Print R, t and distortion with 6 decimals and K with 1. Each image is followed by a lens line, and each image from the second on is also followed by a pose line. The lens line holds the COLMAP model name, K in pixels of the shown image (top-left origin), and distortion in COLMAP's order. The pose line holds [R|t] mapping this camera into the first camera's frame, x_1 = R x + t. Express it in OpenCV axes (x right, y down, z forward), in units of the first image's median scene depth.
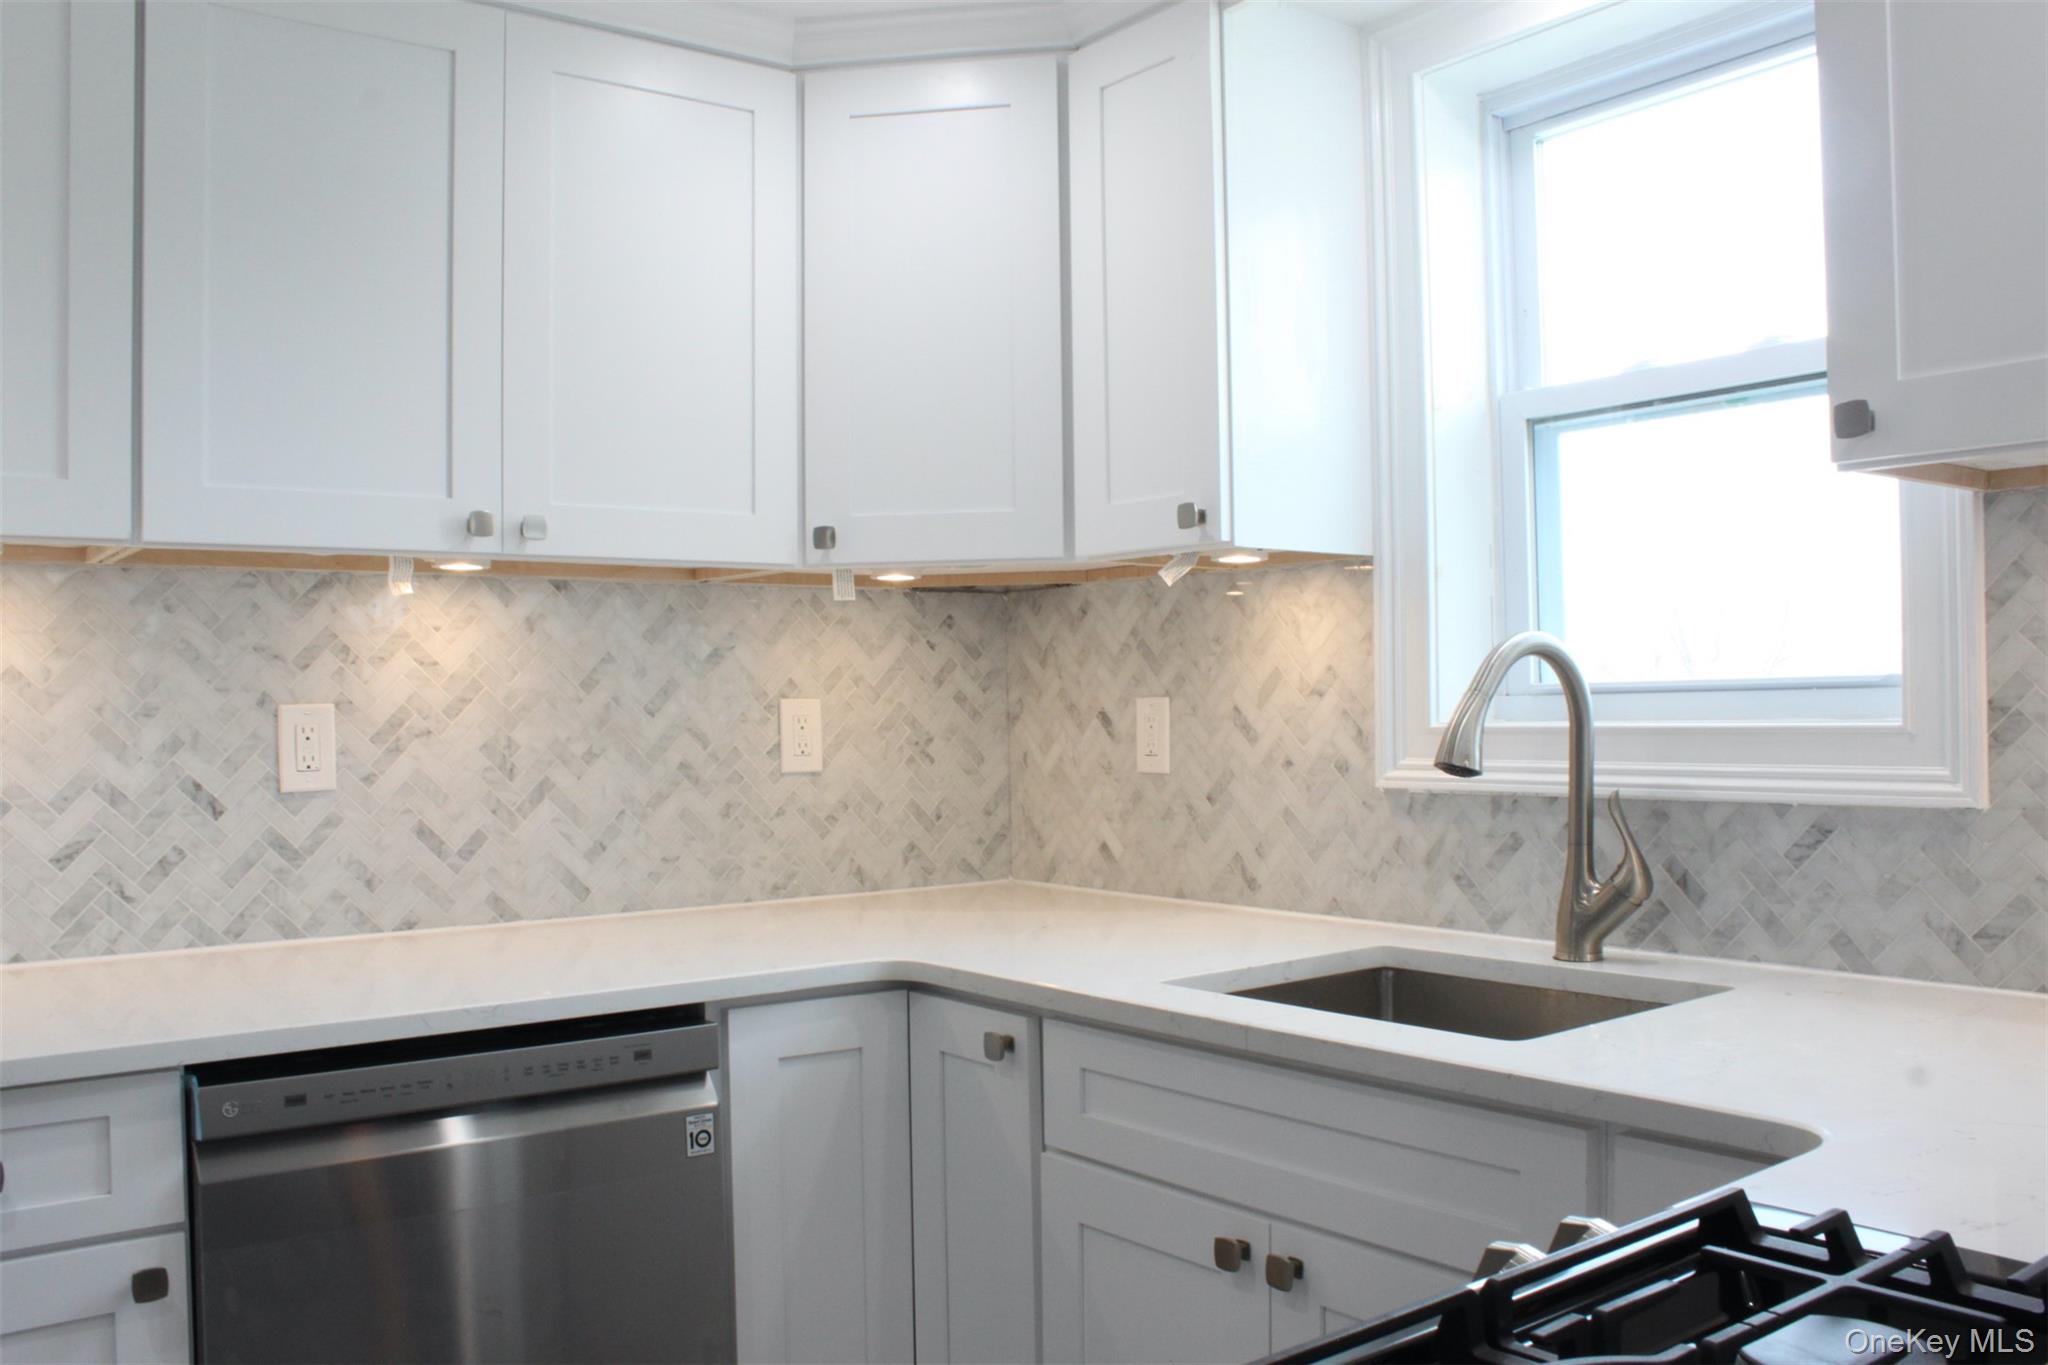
lens RADIAL K [[1724.1, 0, 1026.7], [0, 1724.1, 683.0], [0, 0, 1]] dist [-0.166553, 0.132230]
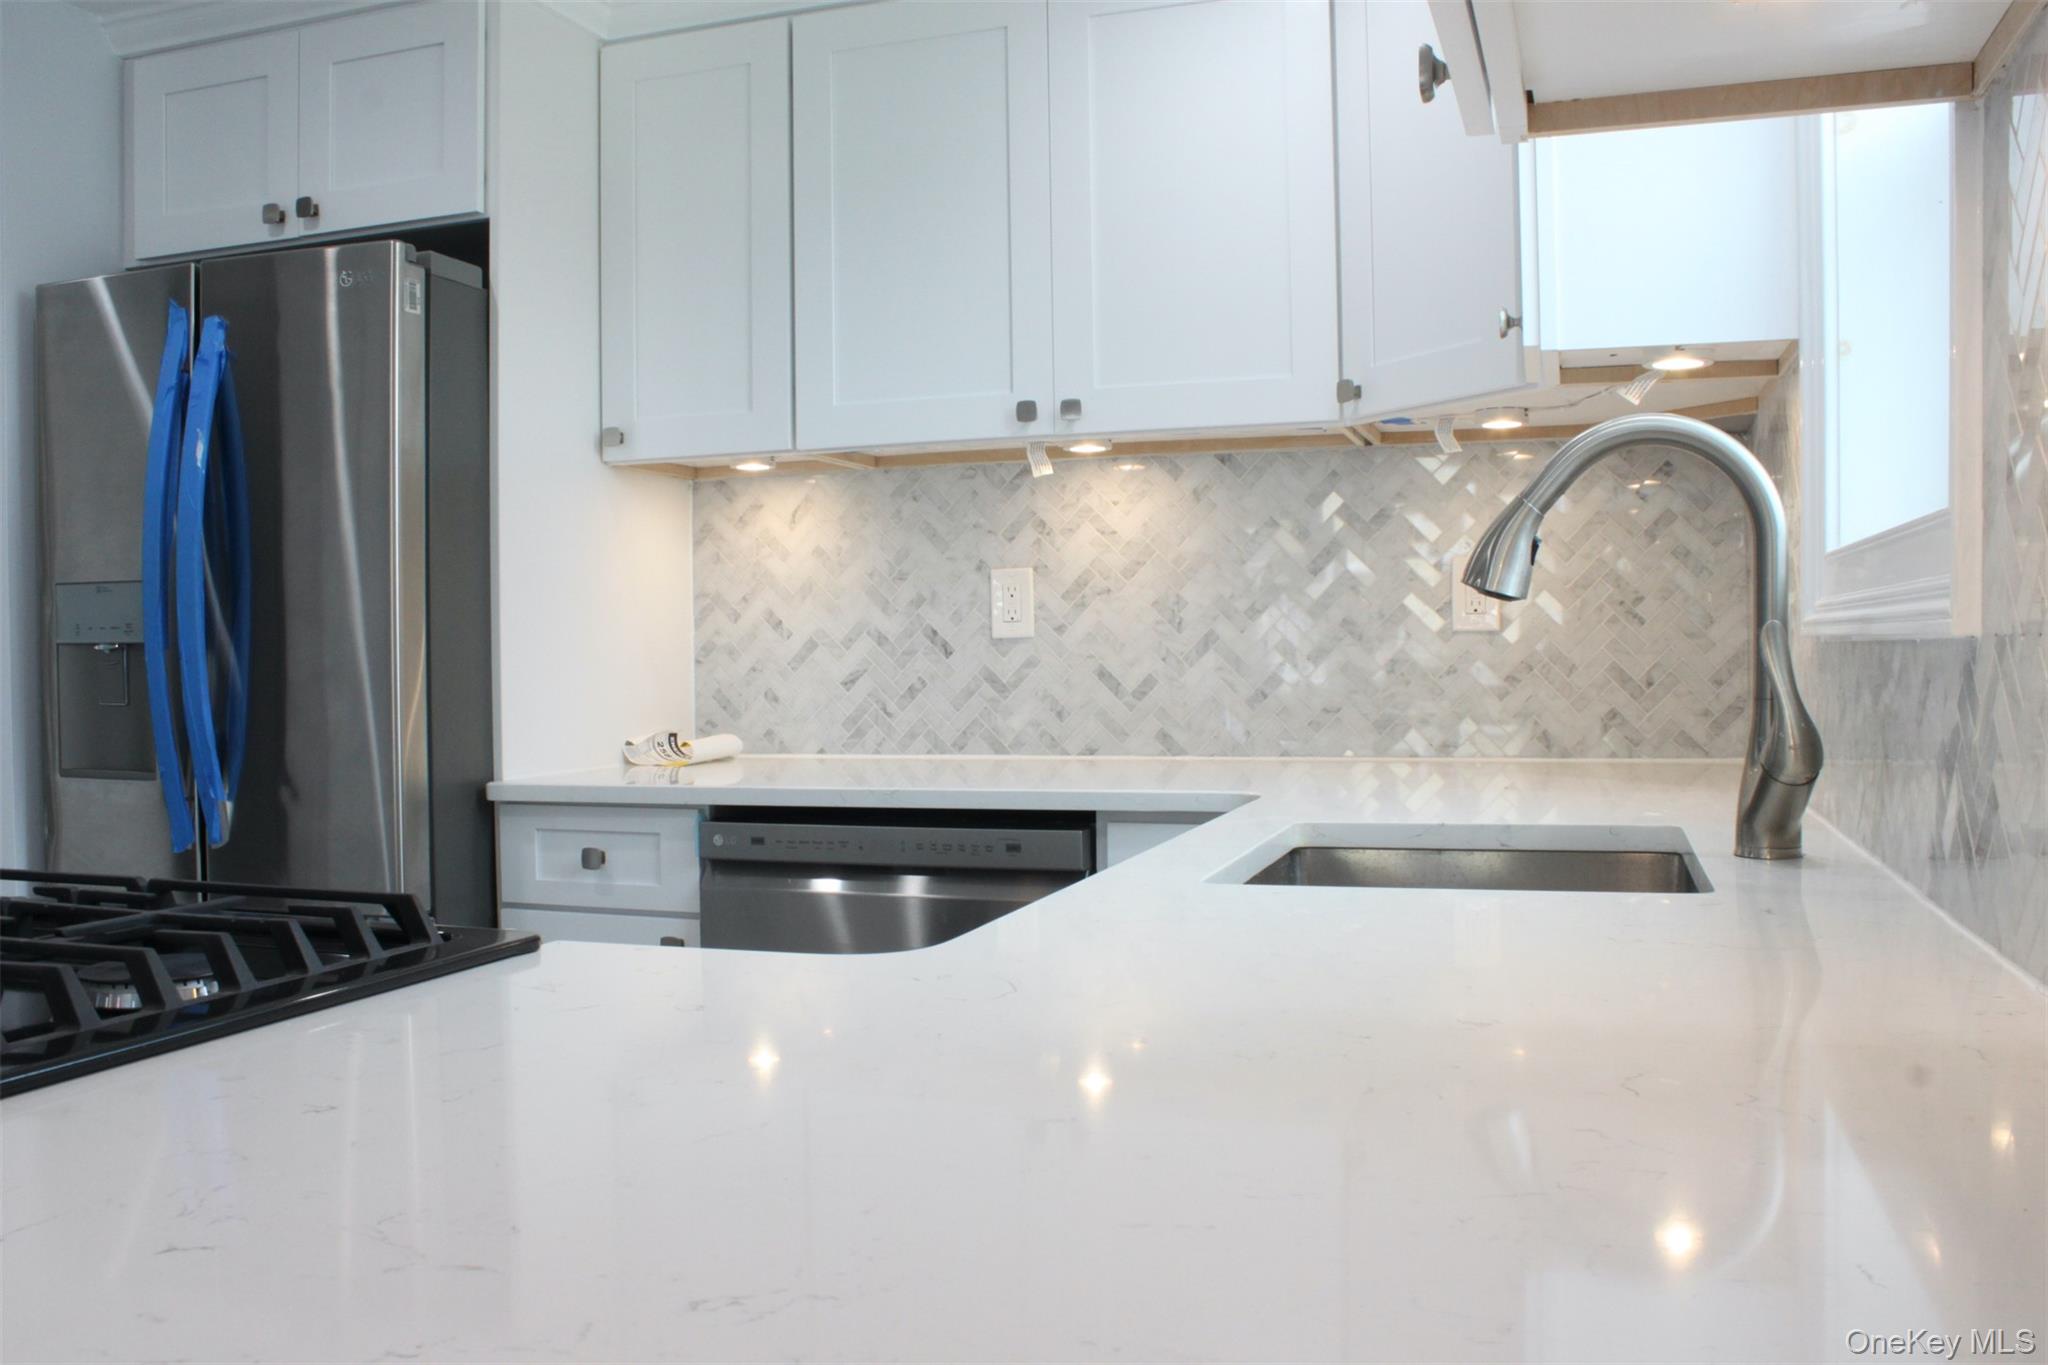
lens RADIAL K [[1724.1, 0, 1003.4], [0, 1724.1, 679.4], [0, 0, 1]] dist [-0.166553, 0.132230]
pose [[0.554010, 0.022393, -0.832209, 0.622687], [0.014675, 0.999220, 0.036656, 0.046590], [0.832381, -0.032520, 0.553249, 0.270391]]
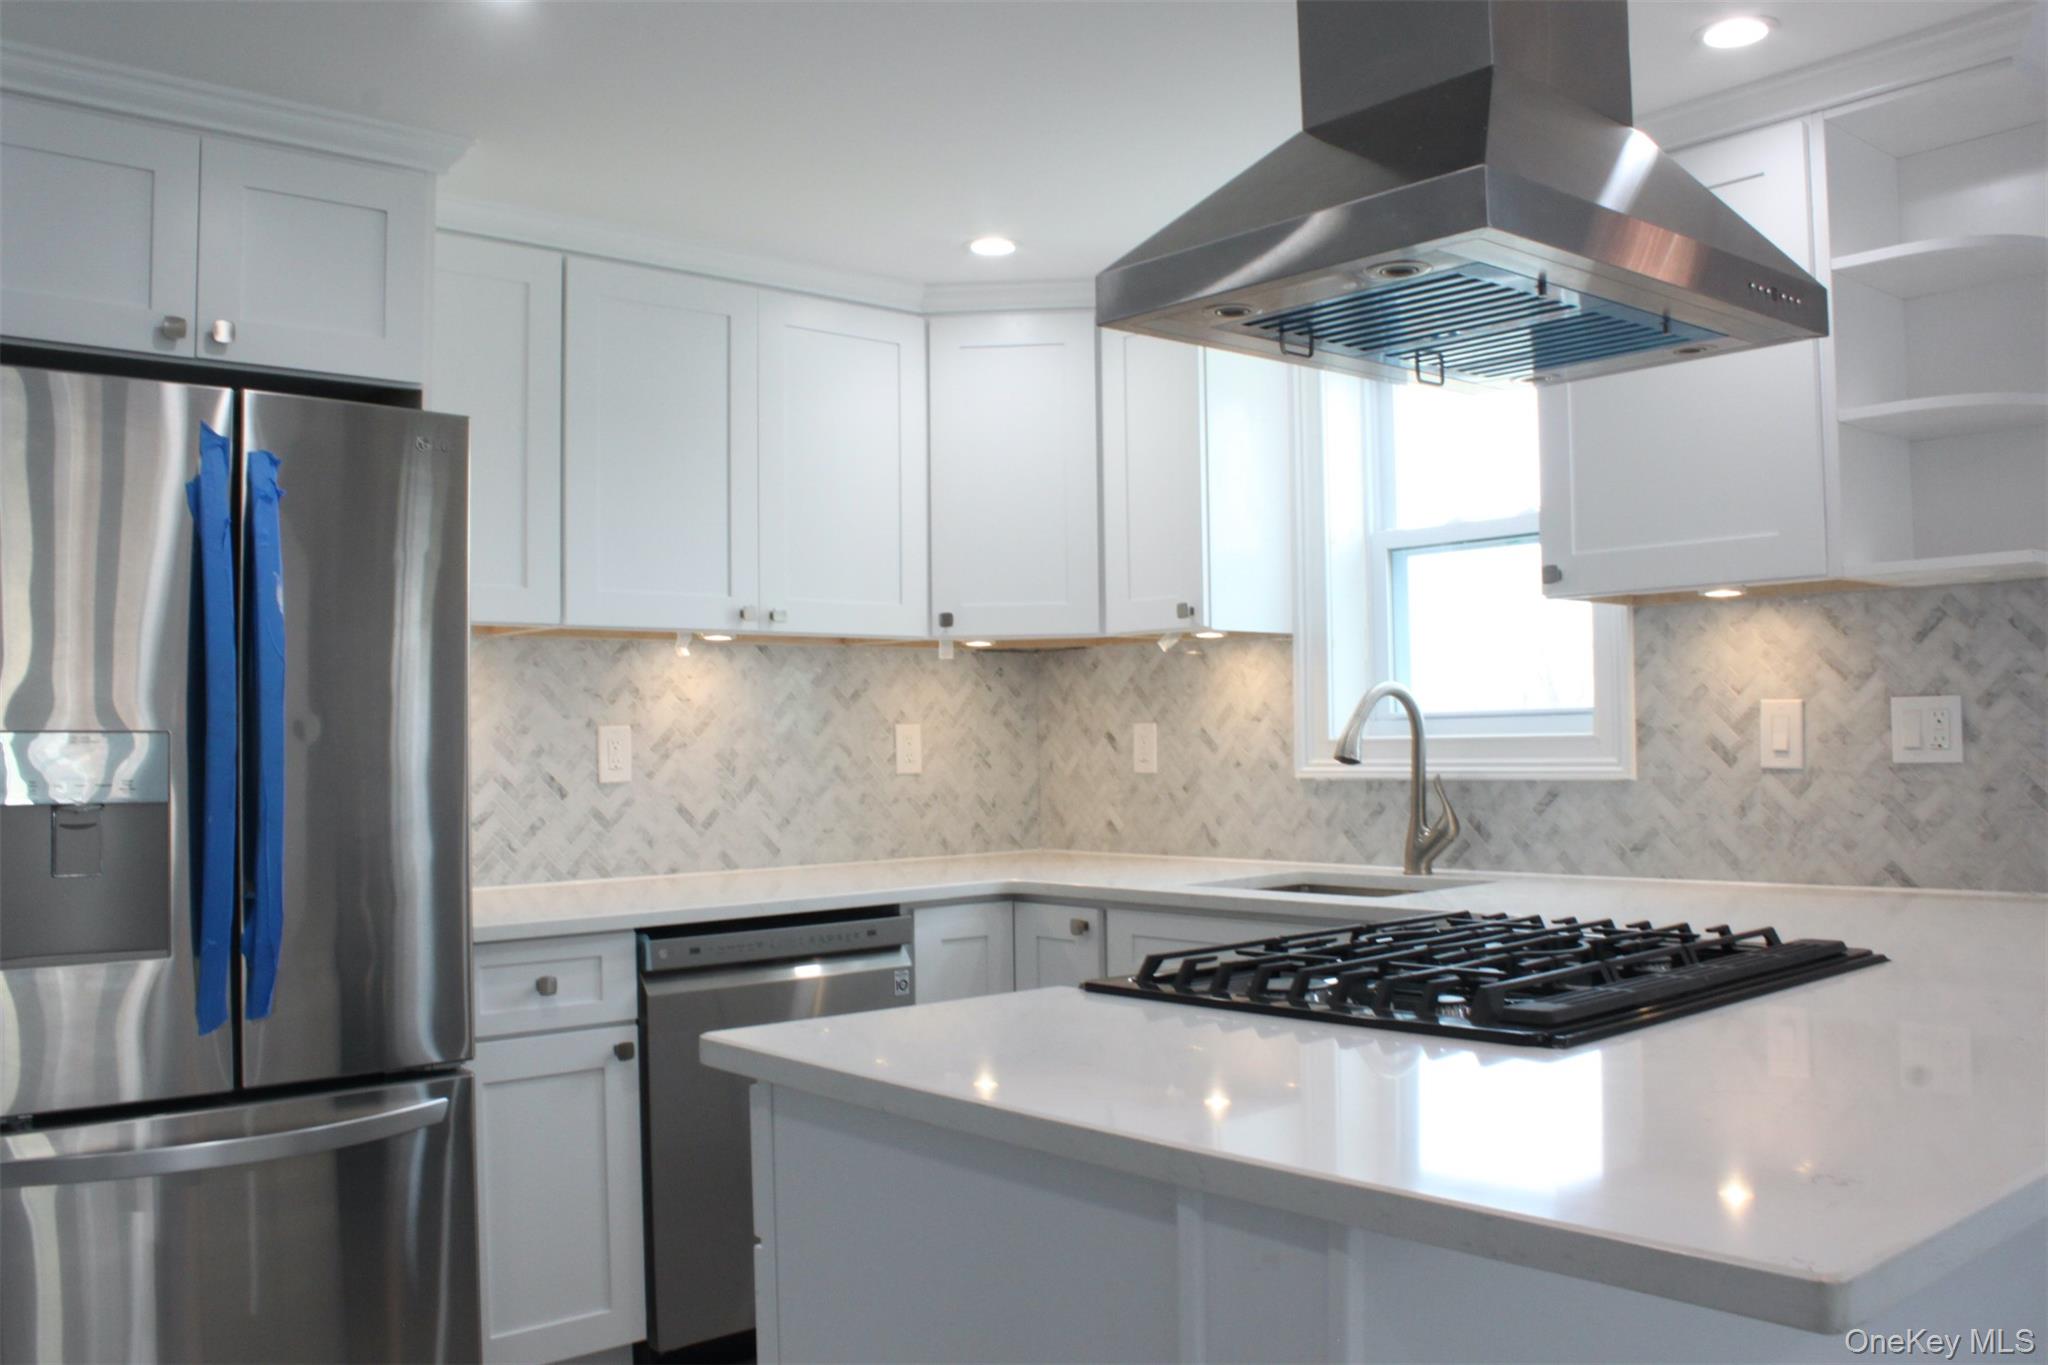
lens RADIAL K [[1724.1, 0, 1021.9], [0, 1724.1, 682.4], [0, 0, 1]] dist [-0.166553, 0.132230]
pose [[0.997711, 0.001711, 0.067599, -0.156444], [-0.000198, 0.999750, -0.022375, 0.007382], [-0.067621, 0.022310, 0.997462, -0.575490]]
